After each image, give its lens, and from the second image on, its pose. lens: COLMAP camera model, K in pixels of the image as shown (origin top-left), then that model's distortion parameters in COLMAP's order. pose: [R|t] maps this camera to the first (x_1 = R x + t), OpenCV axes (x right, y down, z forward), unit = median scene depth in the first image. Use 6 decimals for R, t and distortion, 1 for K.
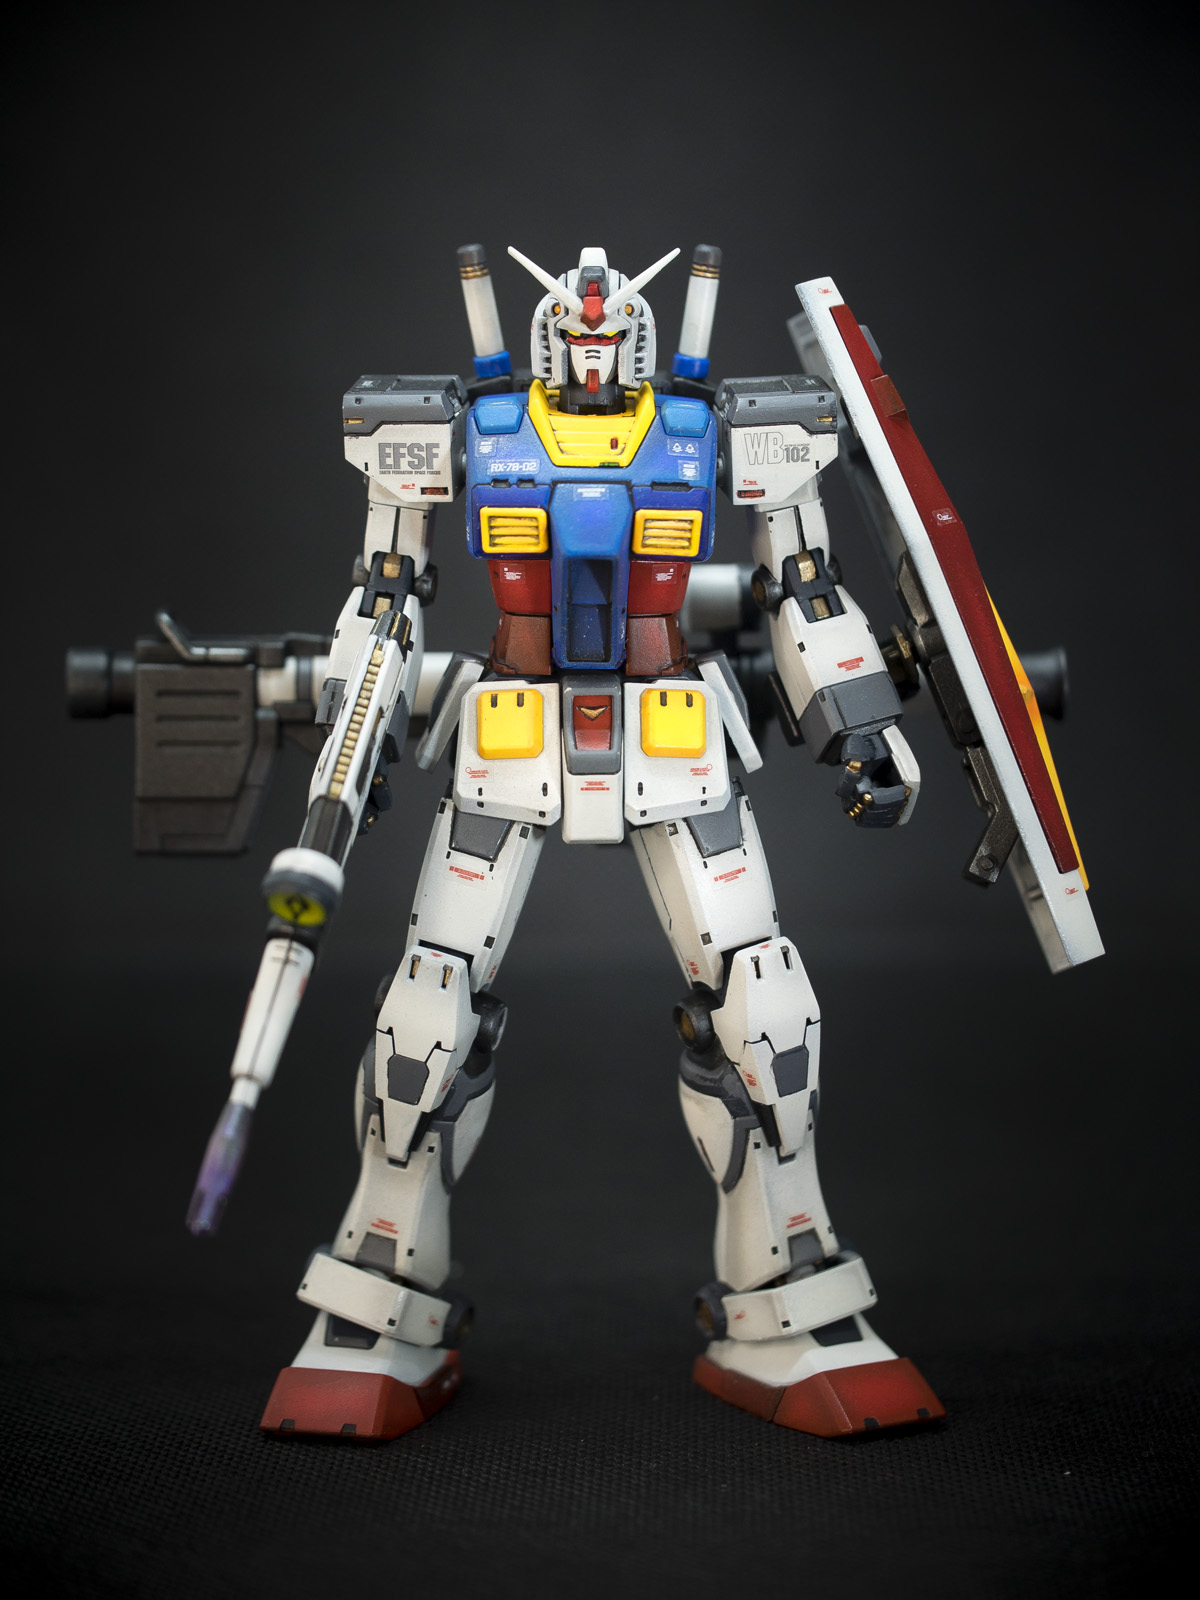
lens RADIAL K [[4605.9, 0, 600.0], [0, 4605.9, 800.0], [0, 0, 1]] dist [-0.025720, -0.404694]
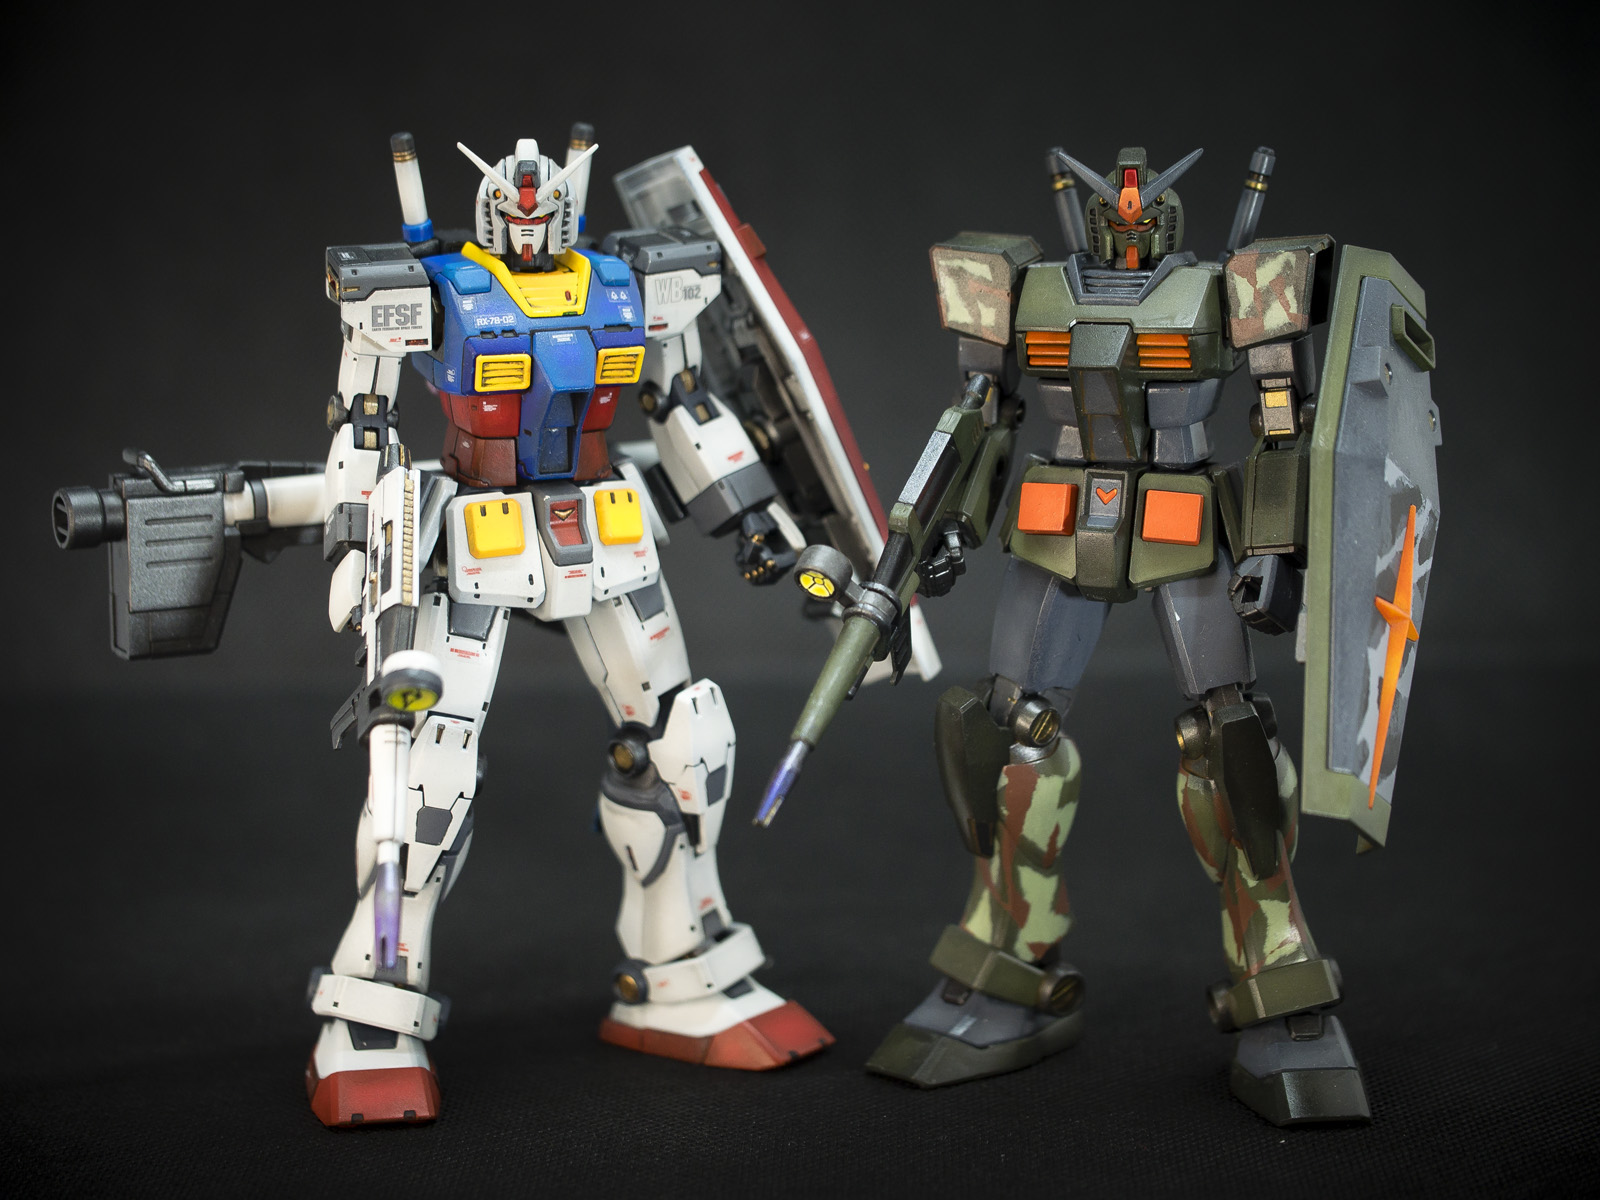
lens RADIAL K [[4605.9, 0, 800.0], [0, 4605.9, 600.0], [0, 0, 1]] dist [-0.025720, -0.404694]
pose [[0.915153, -0.089789, 0.392980, -0.427263], [0.070991, 0.995539, 0.062143, -0.067758], [-0.396807, -0.028972, 0.917445, -0.156972]]
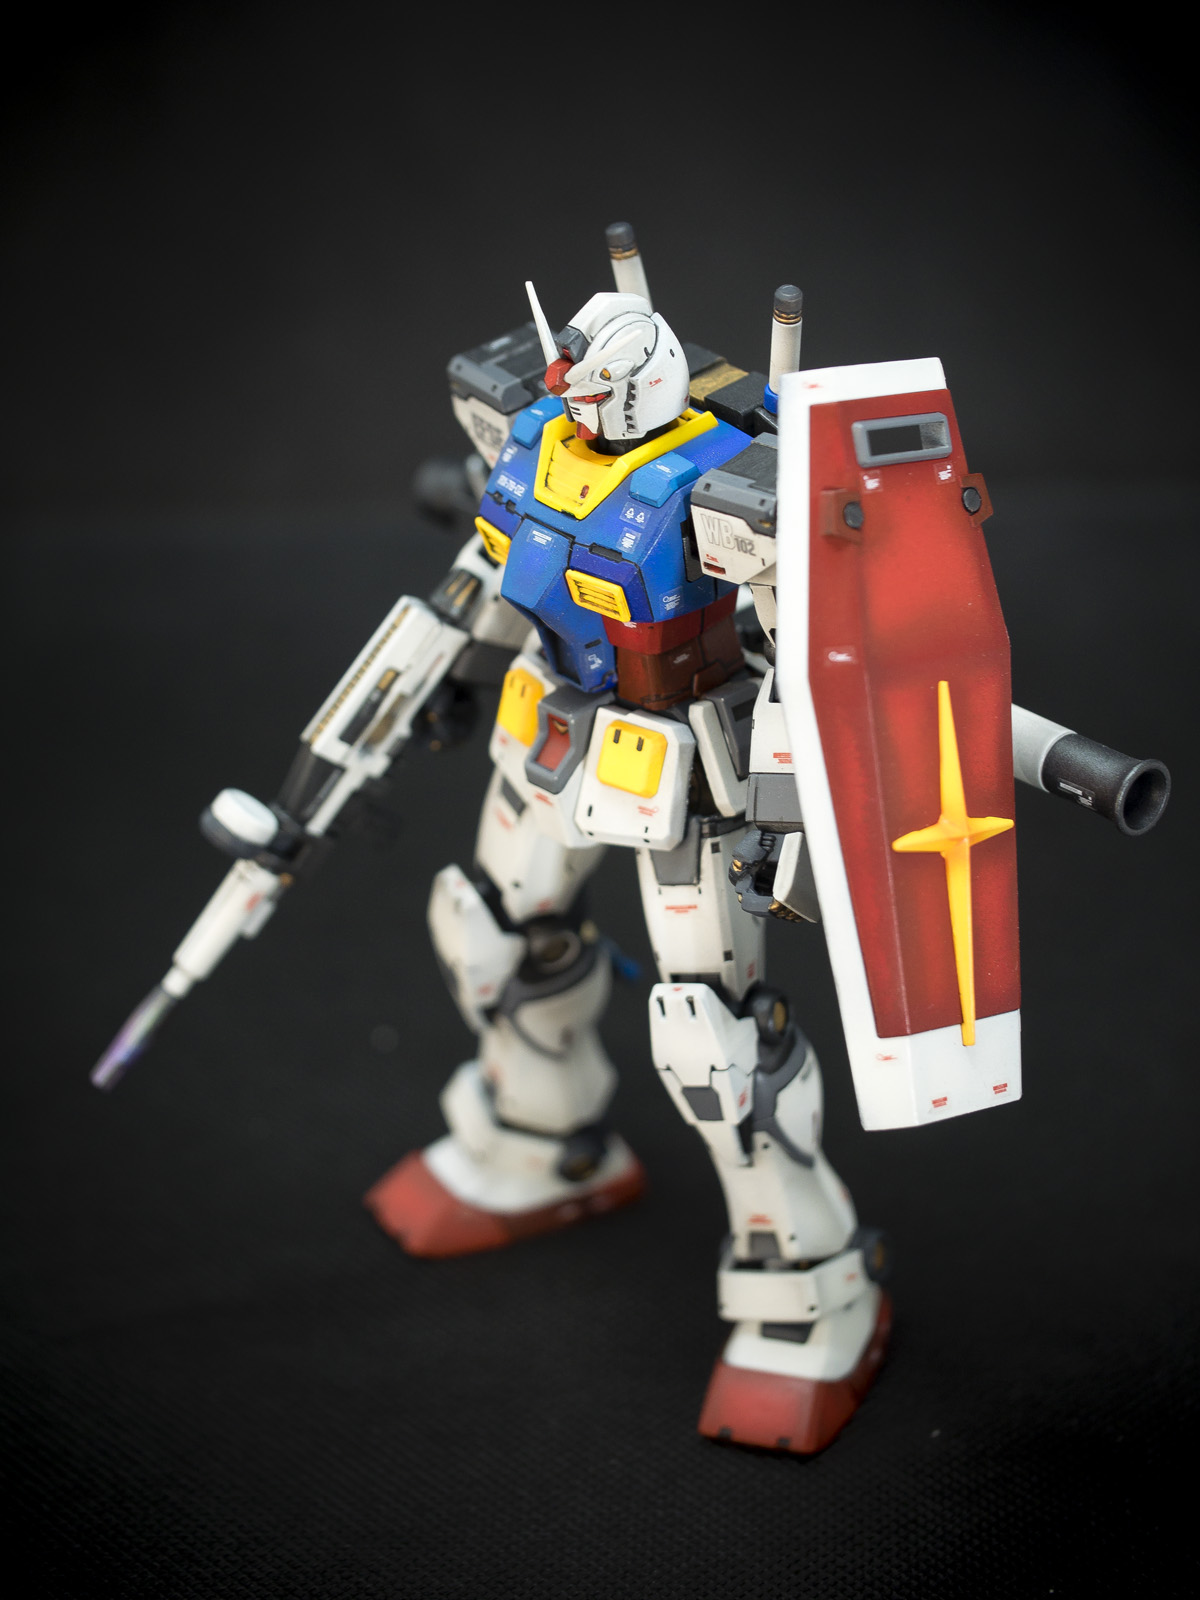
lens RADIAL K [[4605.9, 0, 600.0], [0, 4605.9, 800.0], [0, 0, 1]] dist [-0.025720, -0.404694]
pose [[0.655712, 0.347164, -0.670462, 0.693363], [-0.077784, 0.914353, 0.397378, -0.410269], [0.750994, -0.208414, 0.626556, 0.355850]]
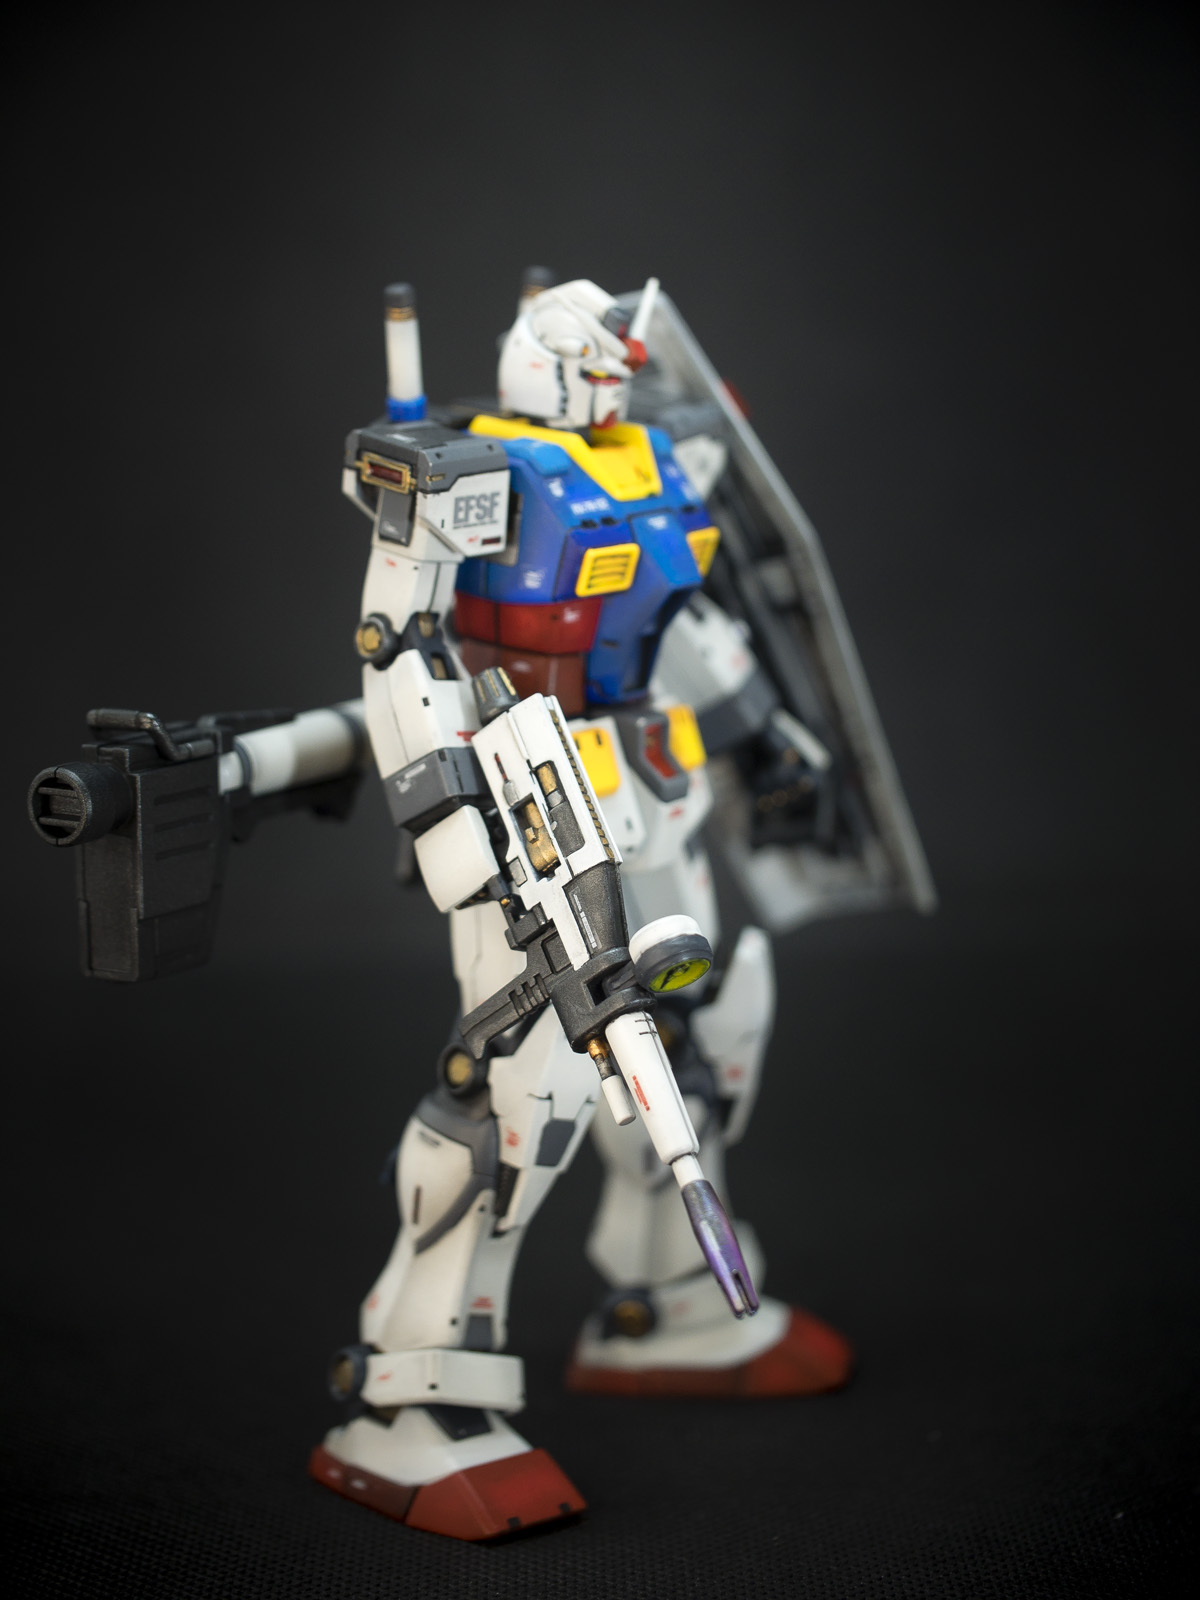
lens RADIAL K [[4605.9, 0, 600.0], [0, 4605.9, 800.0], [0, 0, 1]] dist [-0.025720, -0.404694]
pose [[0.587954, -0.156450, 0.793621, -0.799890], [0.135306, 0.986316, 0.094196, -0.101583], [-0.797498, 0.051999, 0.601077, 0.403035]]
